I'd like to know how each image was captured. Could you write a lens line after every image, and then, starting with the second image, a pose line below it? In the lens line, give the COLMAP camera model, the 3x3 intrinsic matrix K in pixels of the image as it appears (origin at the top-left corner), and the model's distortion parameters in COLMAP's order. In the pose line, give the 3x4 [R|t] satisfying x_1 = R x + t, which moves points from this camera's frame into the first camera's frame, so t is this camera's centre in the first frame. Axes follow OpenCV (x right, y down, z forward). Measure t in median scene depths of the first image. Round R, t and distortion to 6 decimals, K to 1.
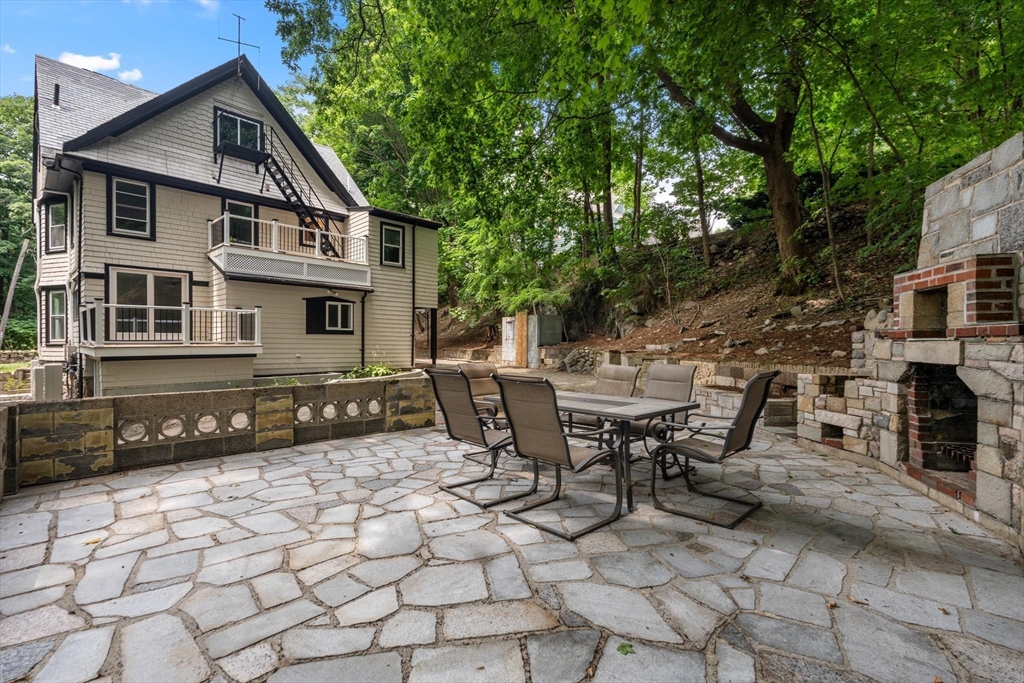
lens RADIAL K [[471.4, 0, 513.7], [0, 471.4, 342.9], [0, 0, 1]] dist [0.001557, -0.000084]
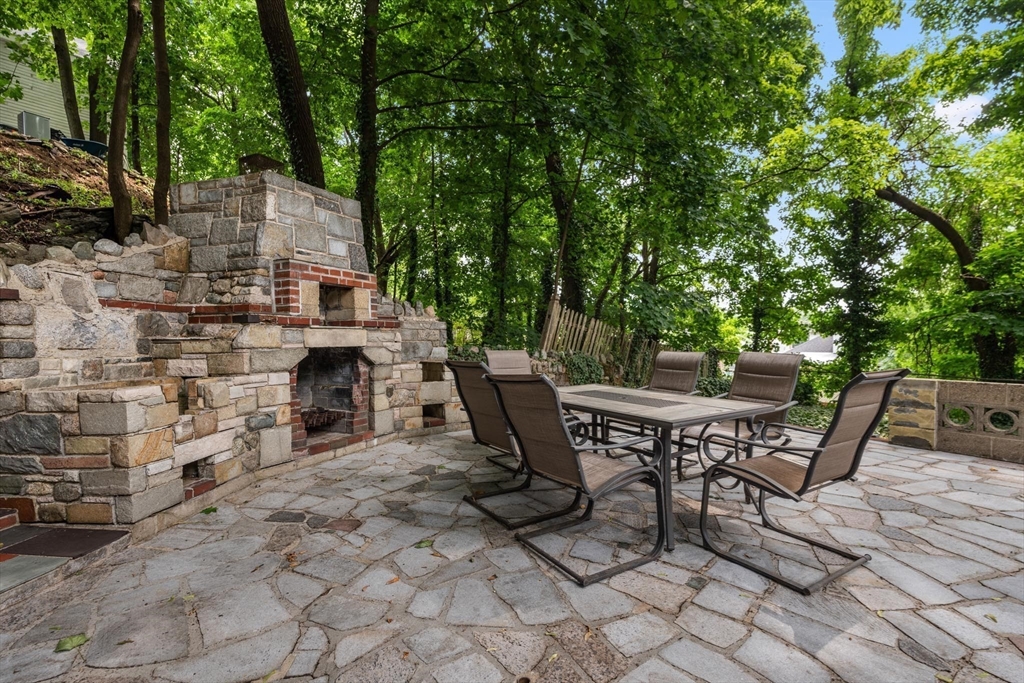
lens RADIAL K [[471.4, 0, 514.3], [0, 471.4, 340.8], [0, 0, 1]] dist [0.001557, -0.000084]
pose [[-0.986323, 0.001016, 0.164822, 0.216190], [0.001254, 0.999998, 0.001343, 0.024476], [-0.164820, 0.001531, -0.986322, 1.968247]]
